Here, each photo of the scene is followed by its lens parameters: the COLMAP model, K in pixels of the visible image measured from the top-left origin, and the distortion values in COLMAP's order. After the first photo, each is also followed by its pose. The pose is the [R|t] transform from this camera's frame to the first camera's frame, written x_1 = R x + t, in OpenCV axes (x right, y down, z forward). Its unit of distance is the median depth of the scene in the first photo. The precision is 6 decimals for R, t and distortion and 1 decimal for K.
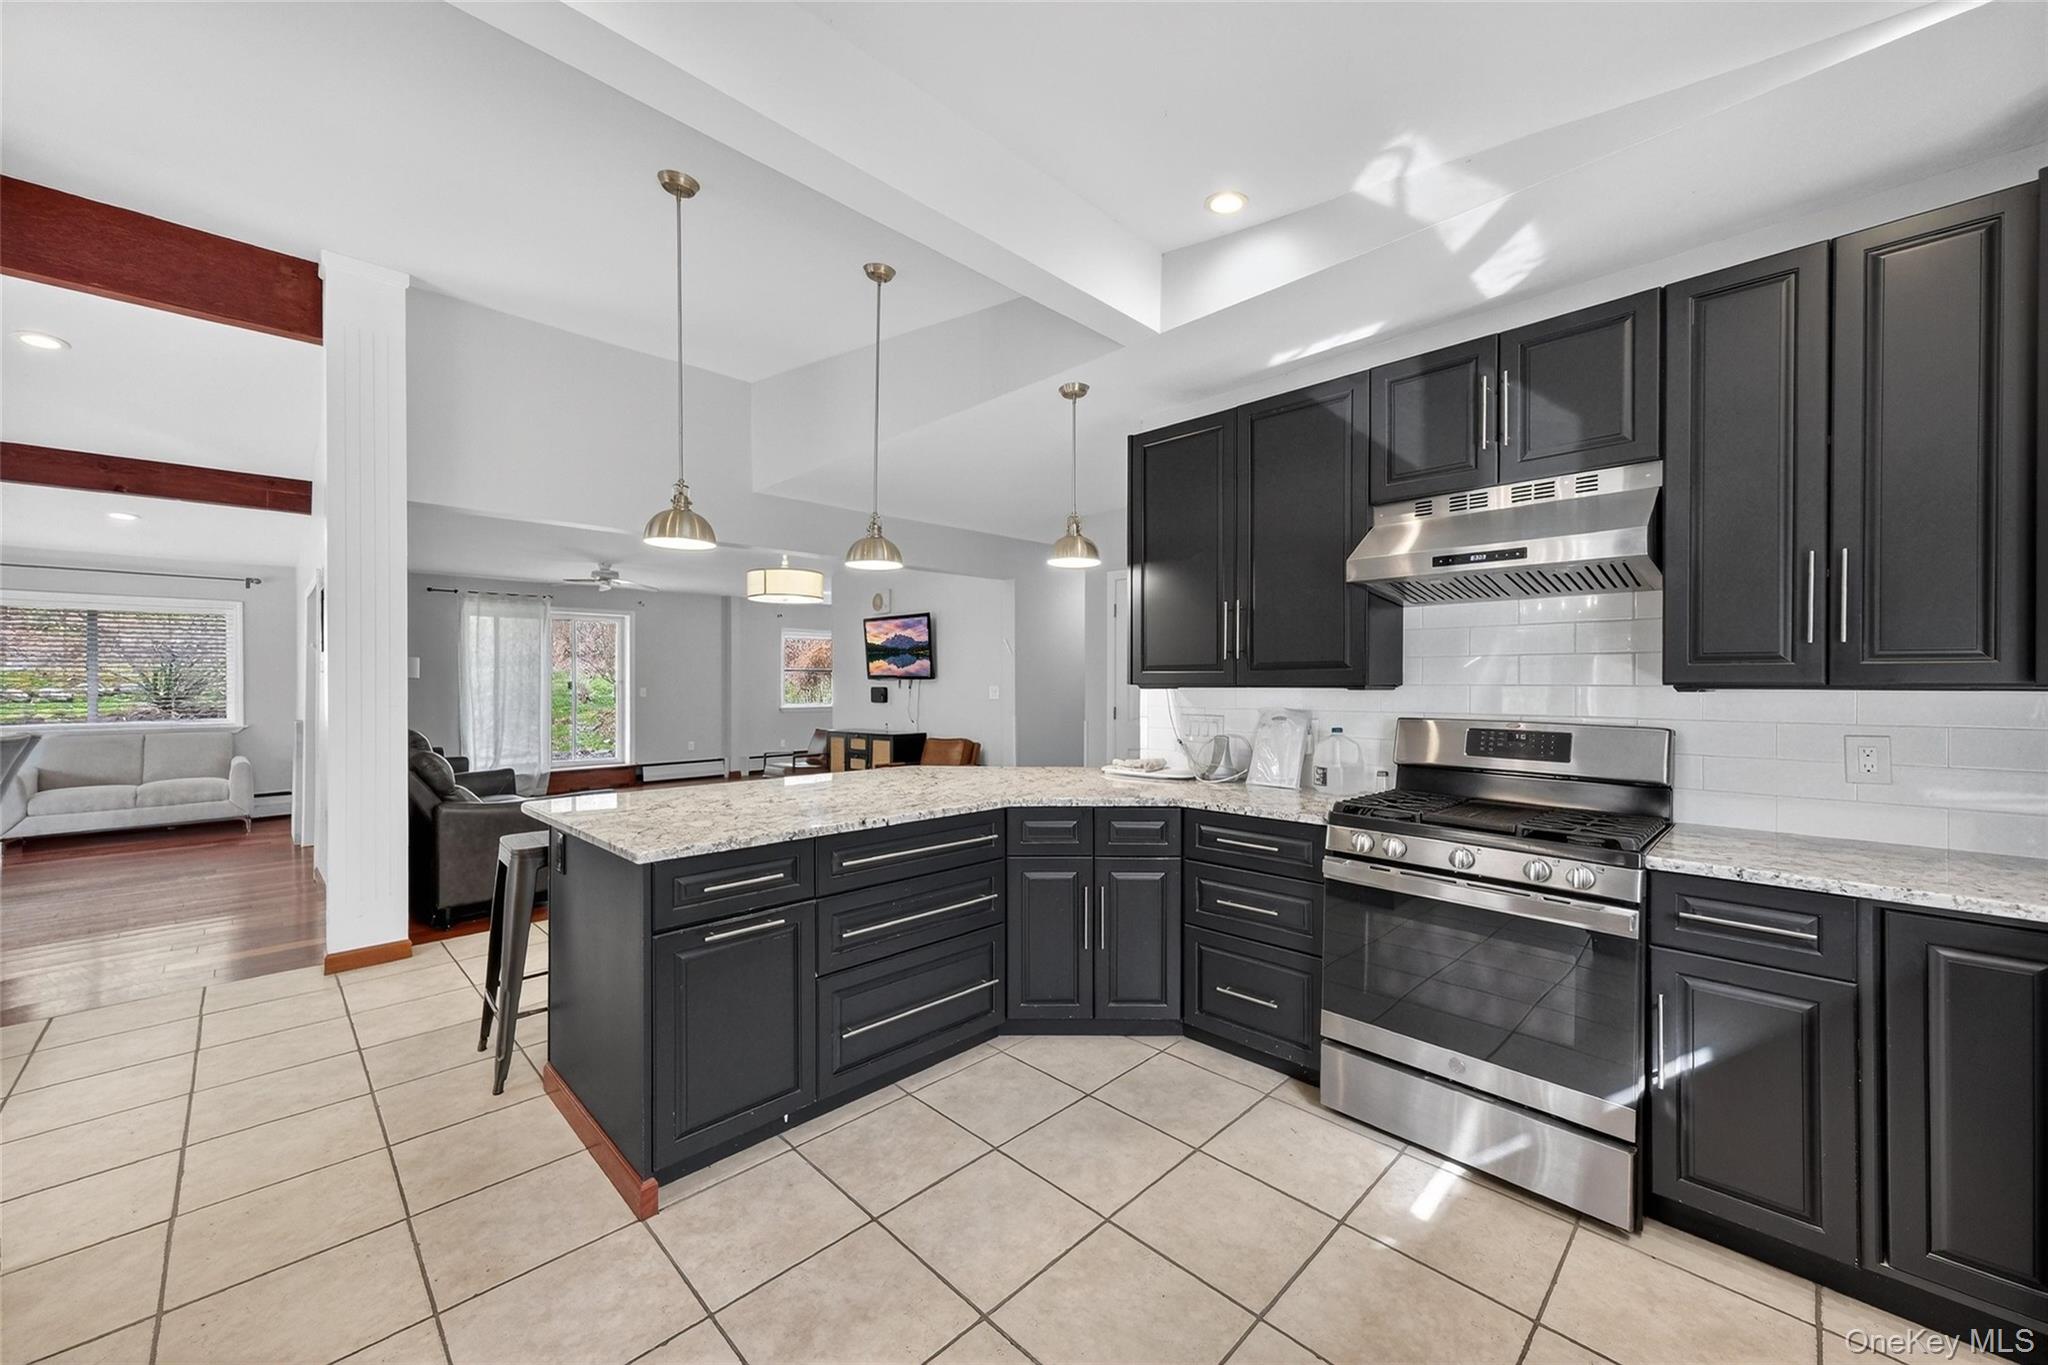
lens RADIAL K [[778.2, 0, 1024.0], [0, 778.2, 682.5], [0, 0, 1]] dist [0.000122, 0.000065]
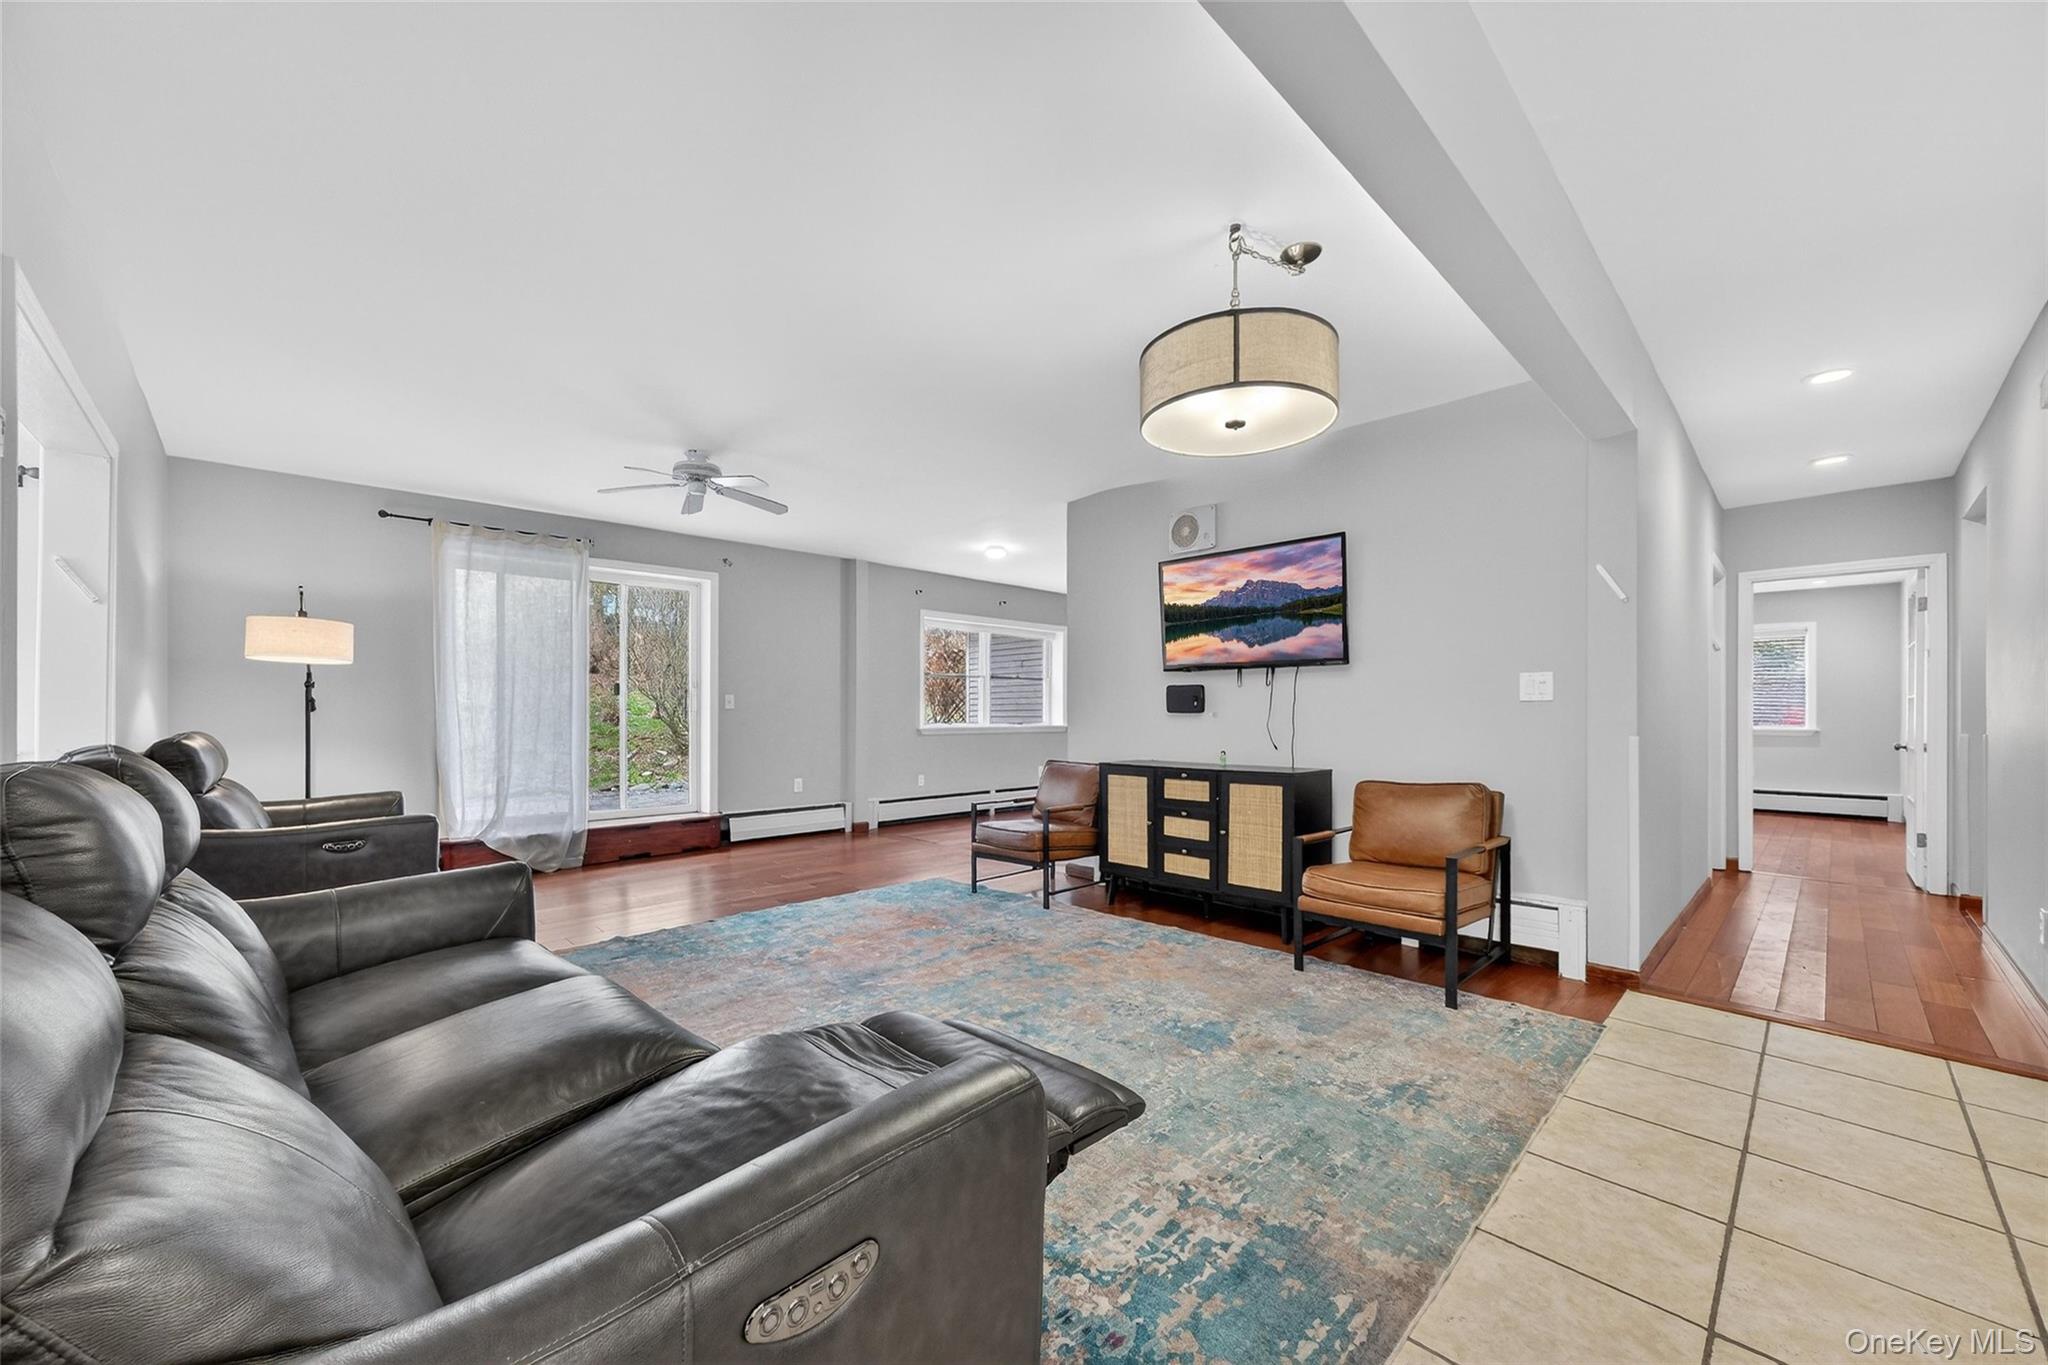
lens RADIAL K [[780.7, 0, 1027.6], [0, 780.7, 718.9], [0, 0, 1]] dist [0.001407, 0.000077]
pose [[0.999889, 0.004071, -0.014363, -0.325710], [-0.003977, 0.999970, 0.006599, 0.029886], [0.014389, -0.006541, 0.999875, 0.502148]]
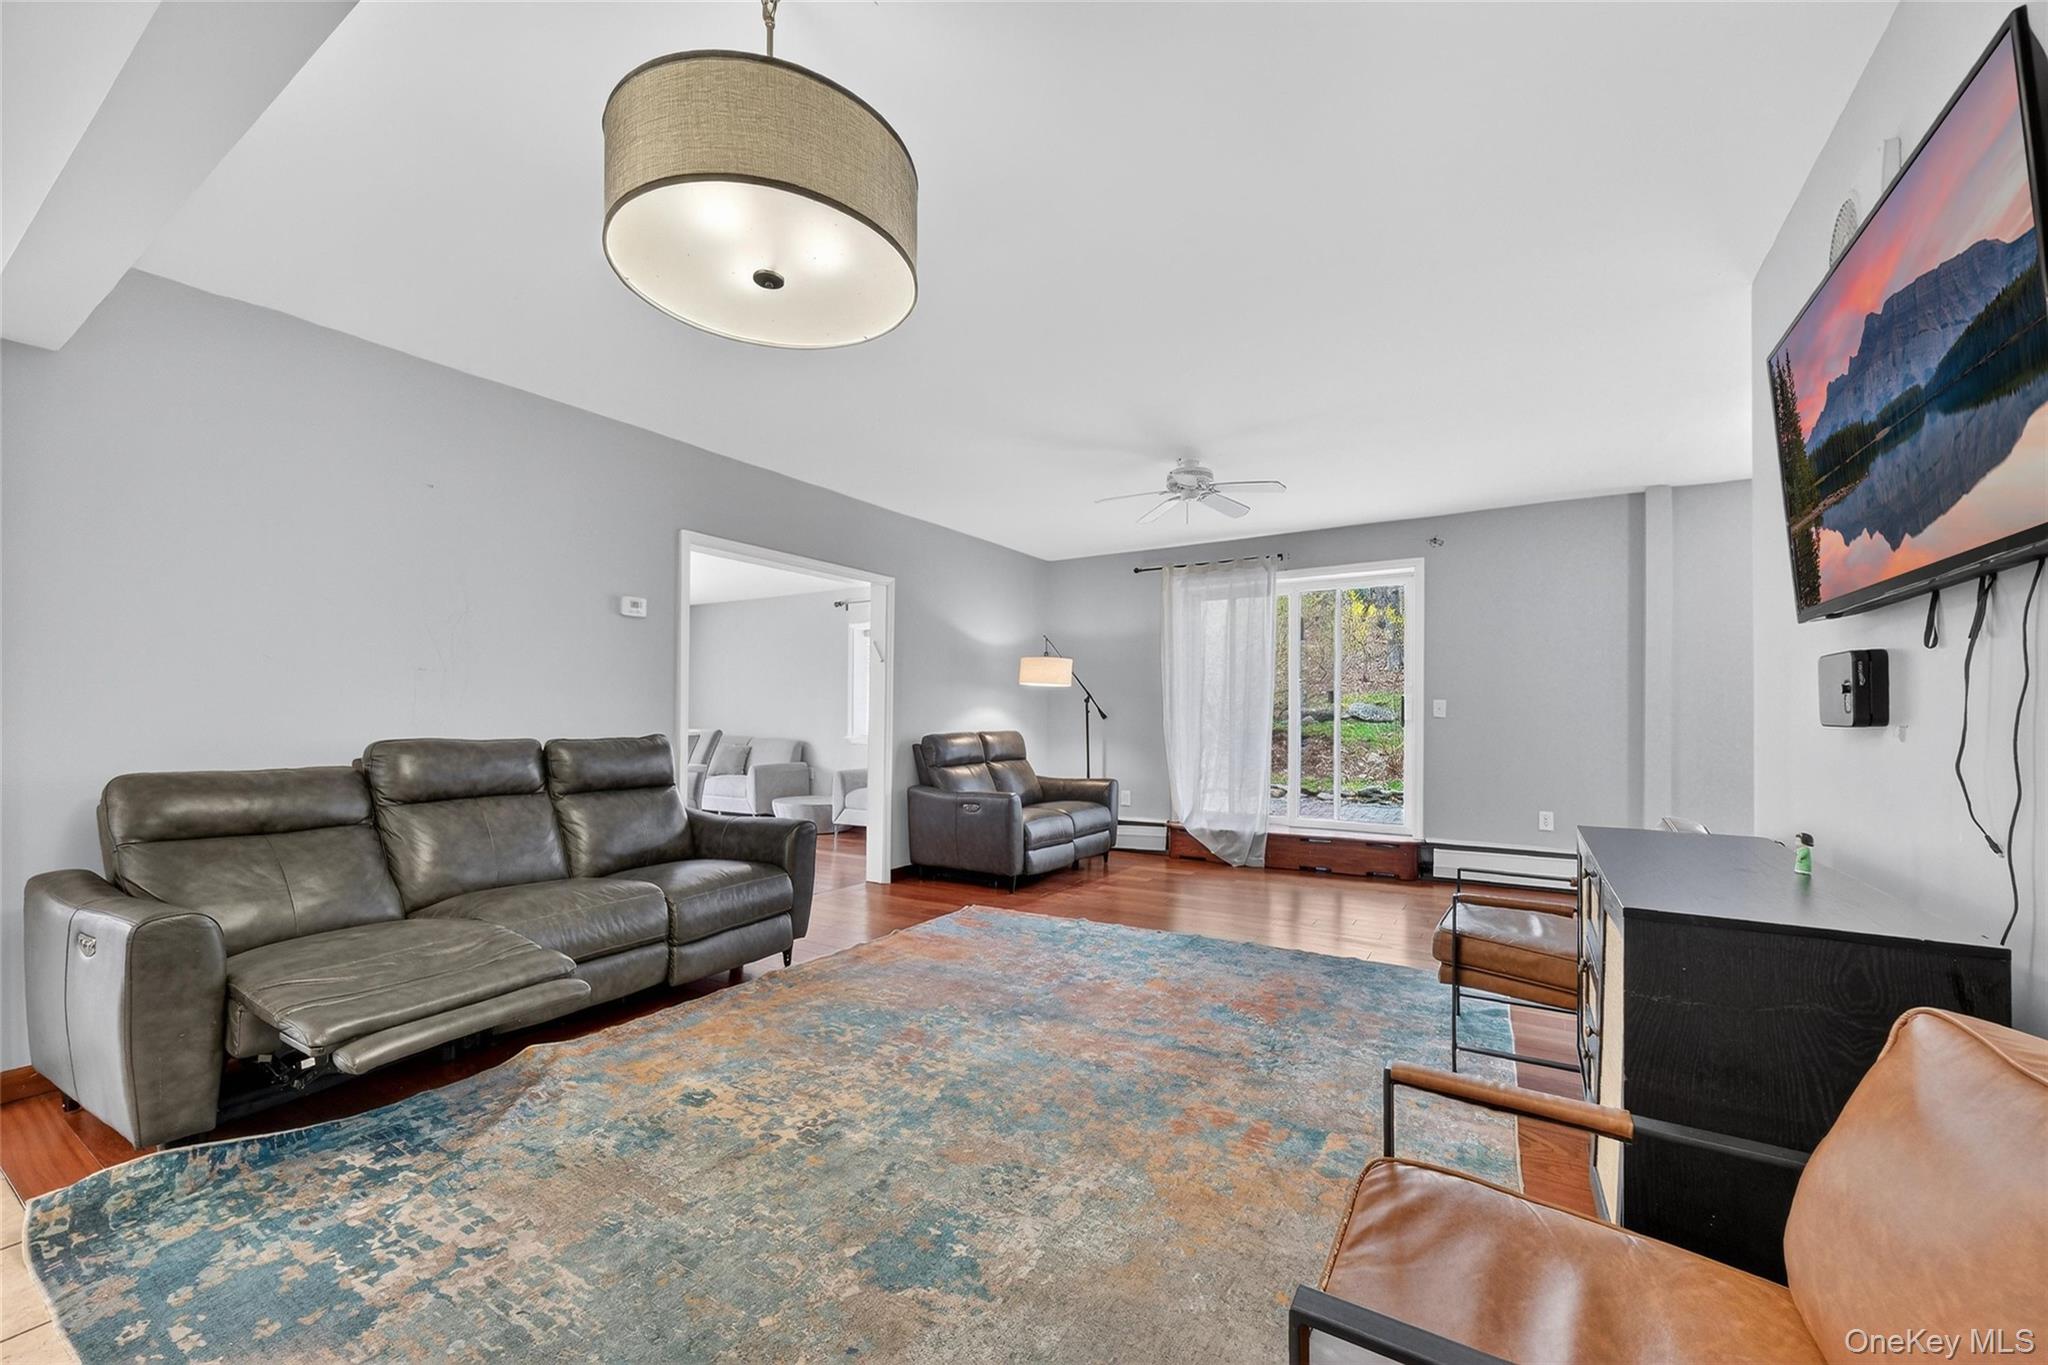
lens RADIAL K [[798.7, 0, 1022.9], [0, 798.7, 700.6], [0, 0, 1]] dist [0.000091, -0.000344]
pose [[0.232478, -0.016024, -0.972470, -0.033514], [-0.006852, 0.999812, -0.018113, 0.026879], [0.972578, 0.010874, 0.232324, 0.826851]]
